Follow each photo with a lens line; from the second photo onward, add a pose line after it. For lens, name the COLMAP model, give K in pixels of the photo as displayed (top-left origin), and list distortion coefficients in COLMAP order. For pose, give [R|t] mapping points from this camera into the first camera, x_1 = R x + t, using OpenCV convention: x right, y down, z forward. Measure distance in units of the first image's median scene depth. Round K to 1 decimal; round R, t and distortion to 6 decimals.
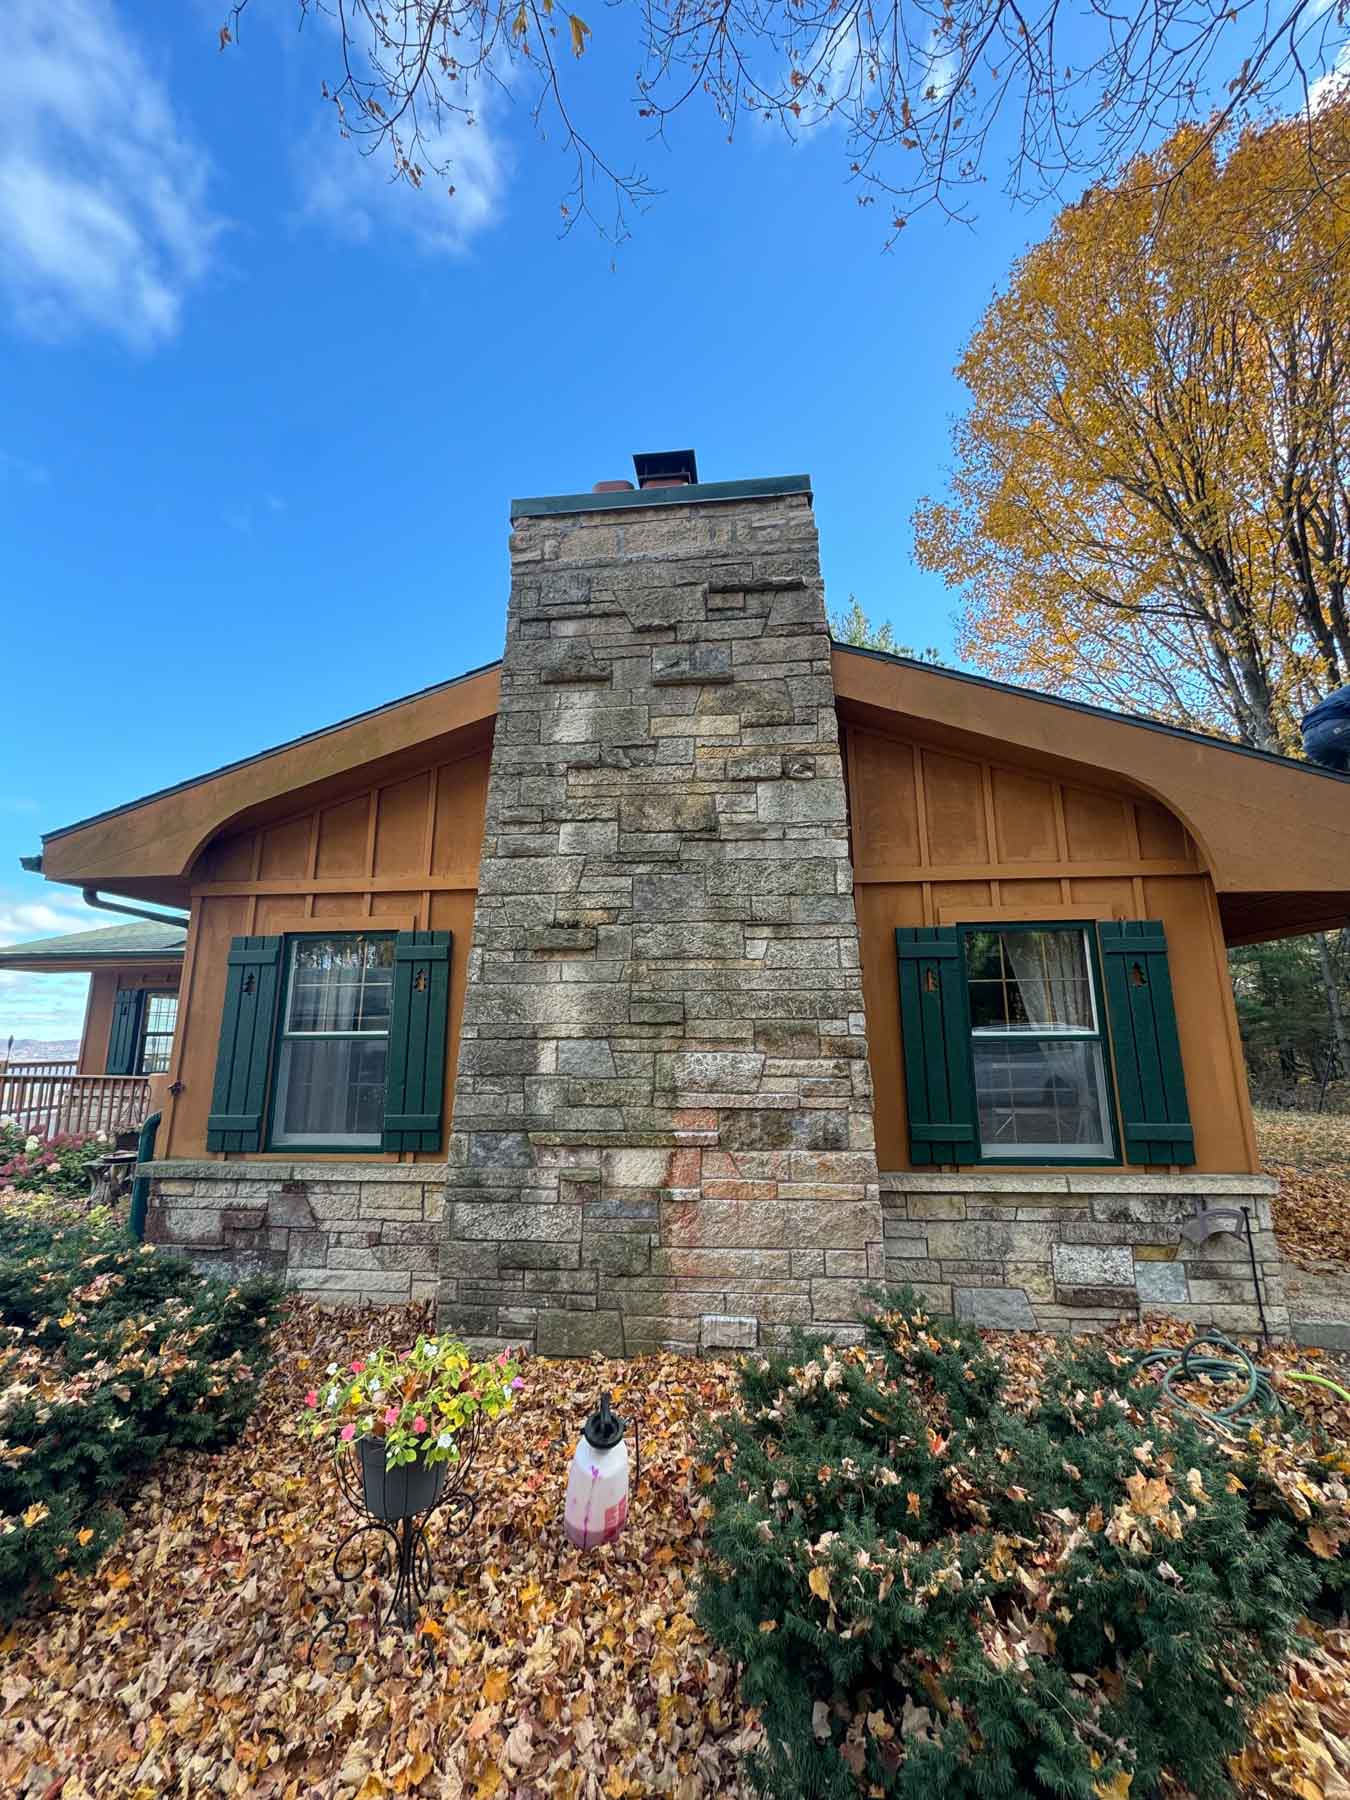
lens RADIAL K [[710.3, 0, 675.0], [0, 710.3, 900.0], [0, 0, 1]] dist [-0.012824, 0.006544]
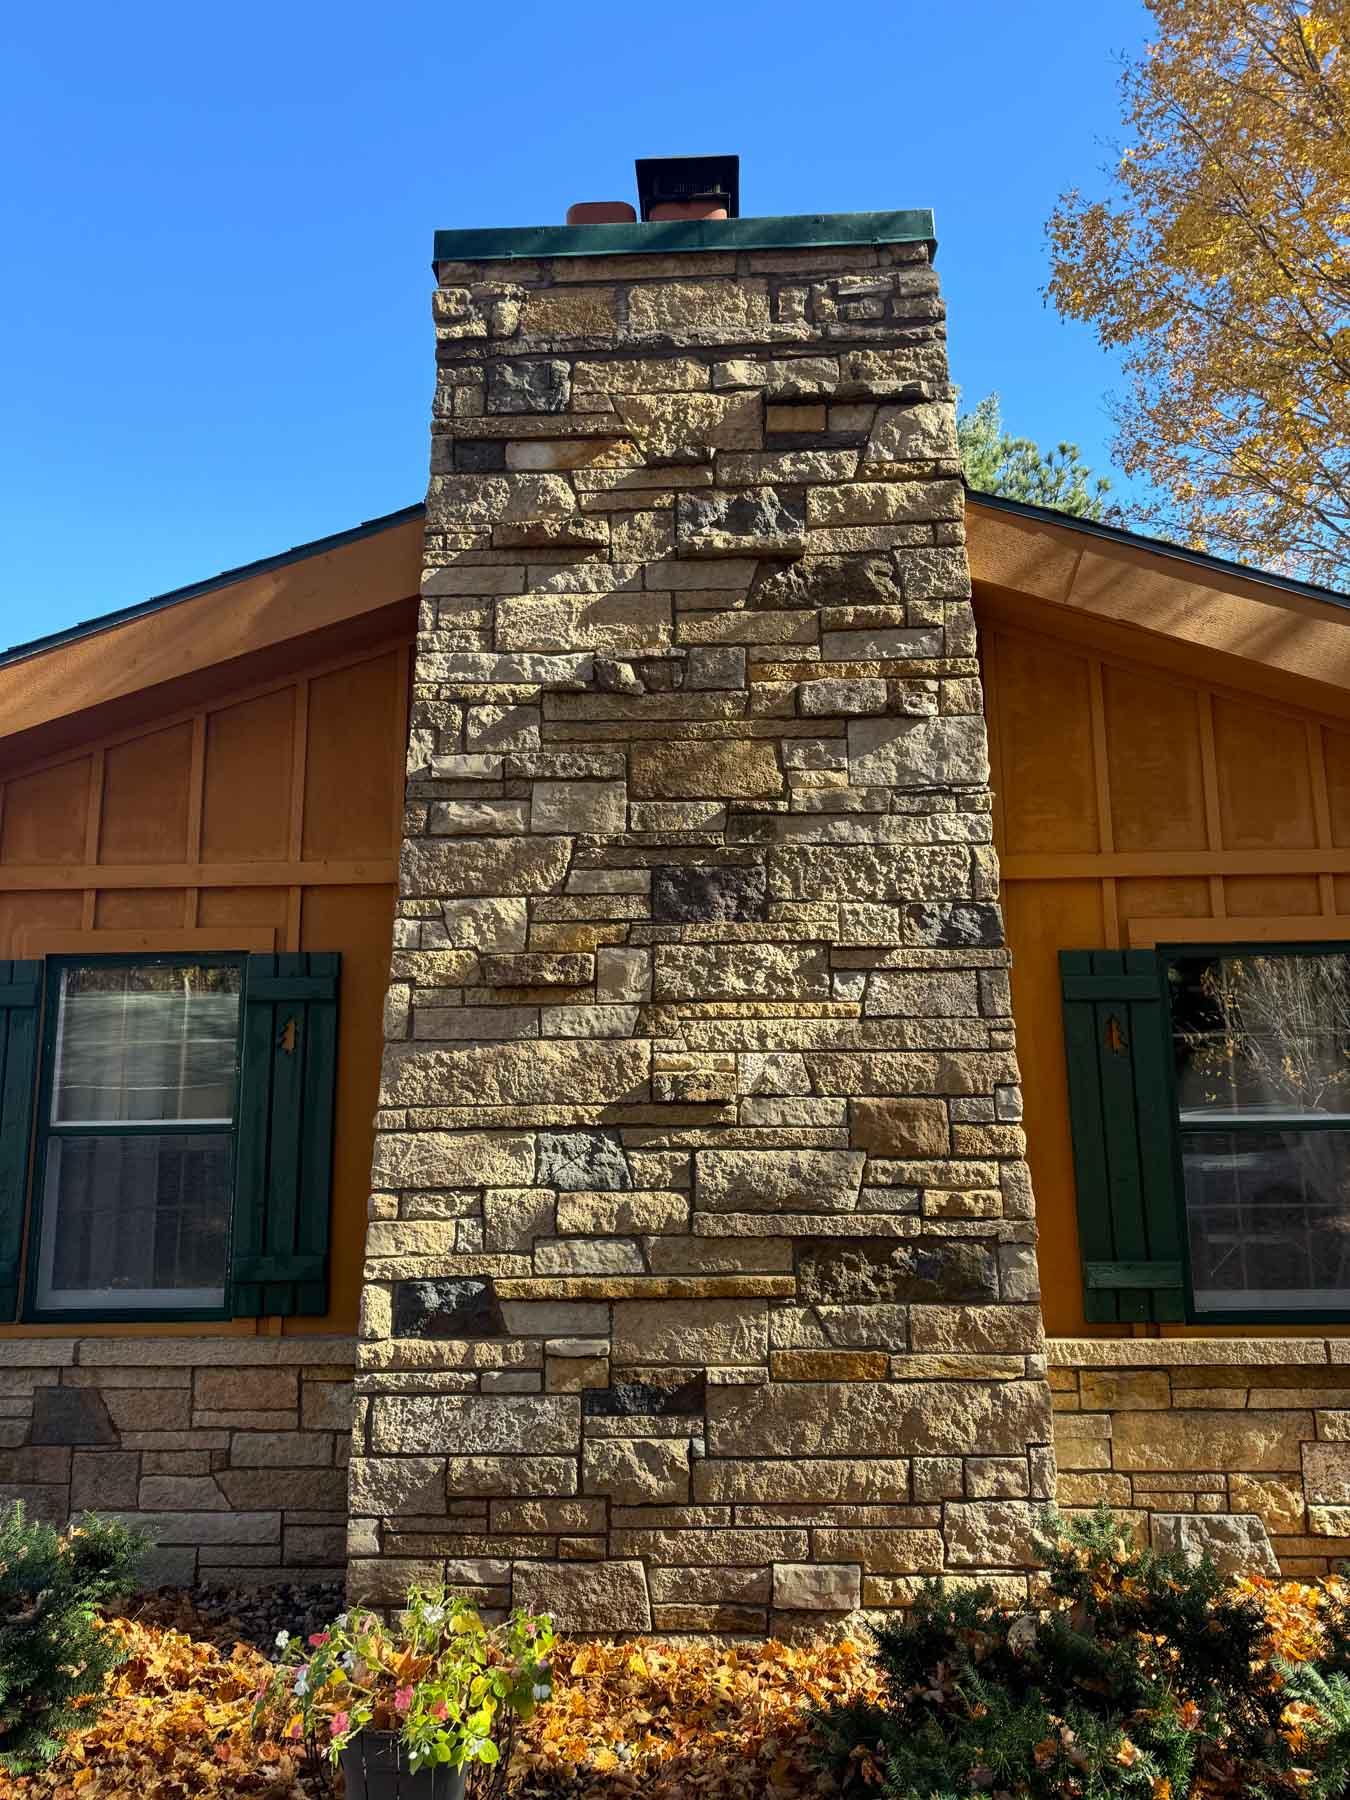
lens RADIAL K [[1234.6, 0, 675.0], [0, 1234.6, 900.0], [0, 0, 1]] dist [0.058361, -0.071770]
pose [[0.998542, 0.003321, 0.053878, -0.088596], [-0.004569, 0.999724, 0.023041, -0.028544], [-0.053787, -0.023253, 0.998282, -0.080616]]
